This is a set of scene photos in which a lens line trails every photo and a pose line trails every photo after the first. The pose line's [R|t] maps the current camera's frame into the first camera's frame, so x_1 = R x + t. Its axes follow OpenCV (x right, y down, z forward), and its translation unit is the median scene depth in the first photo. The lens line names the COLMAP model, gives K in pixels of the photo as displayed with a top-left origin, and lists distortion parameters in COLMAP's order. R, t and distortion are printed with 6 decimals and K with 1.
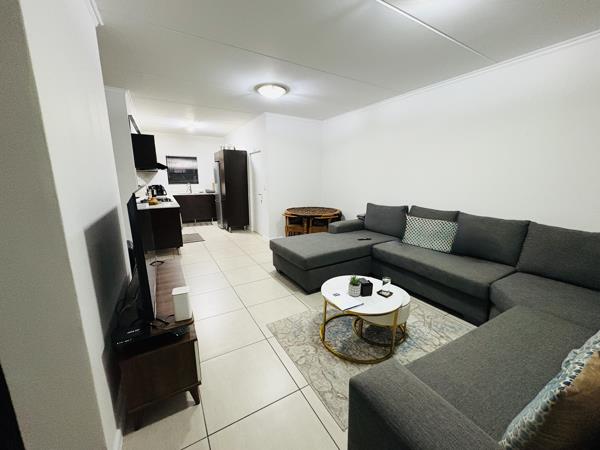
lens RADIAL K [[237.8, 0, 301.7], [0, 237.8, 224.6], [0, 0, 1]] dist [0.003620, -0.001015]
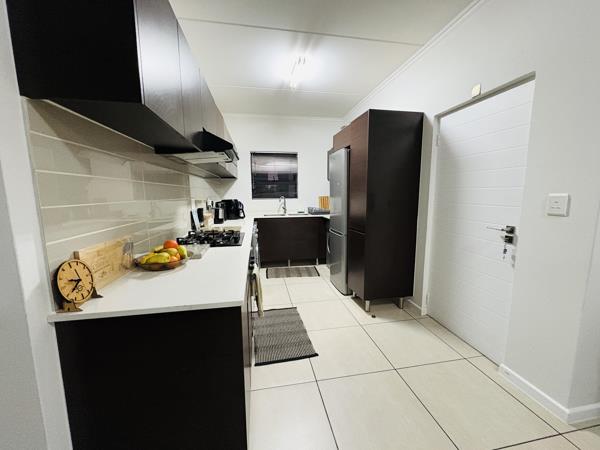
lens RADIAL K [[237.8, 0, 301.4], [0, 237.8, 227.9], [0, 0, 1]] dist [0.003620, -0.001015]
pose [[0.940451, 0.036197, -0.337997, -0.234729], [-0.055662, 0.997292, -0.048072, -0.074572], [0.335341, 0.064023, 0.939919, 0.480981]]
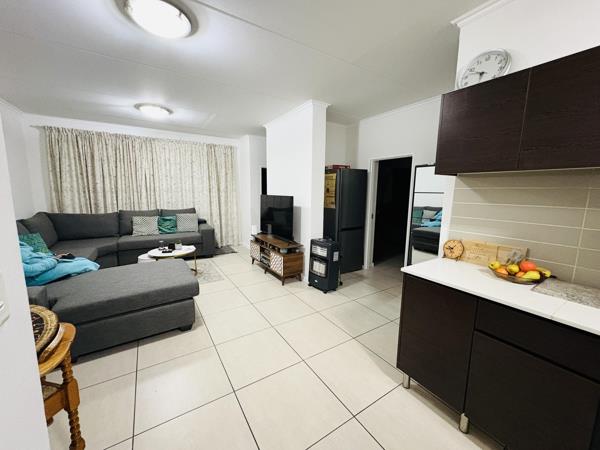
lens RADIAL K [[237.8, 0, 298.1], [0, 237.8, 225.0], [0, 0, 1]] dist [0.003620, -0.001015]
pose [[-0.999325, -0.008109, -0.035839, -0.193327], [-0.019885, 0.939535, 0.341875, -0.157317], [0.030899, 0.342357, -0.939062, 0.775762]]
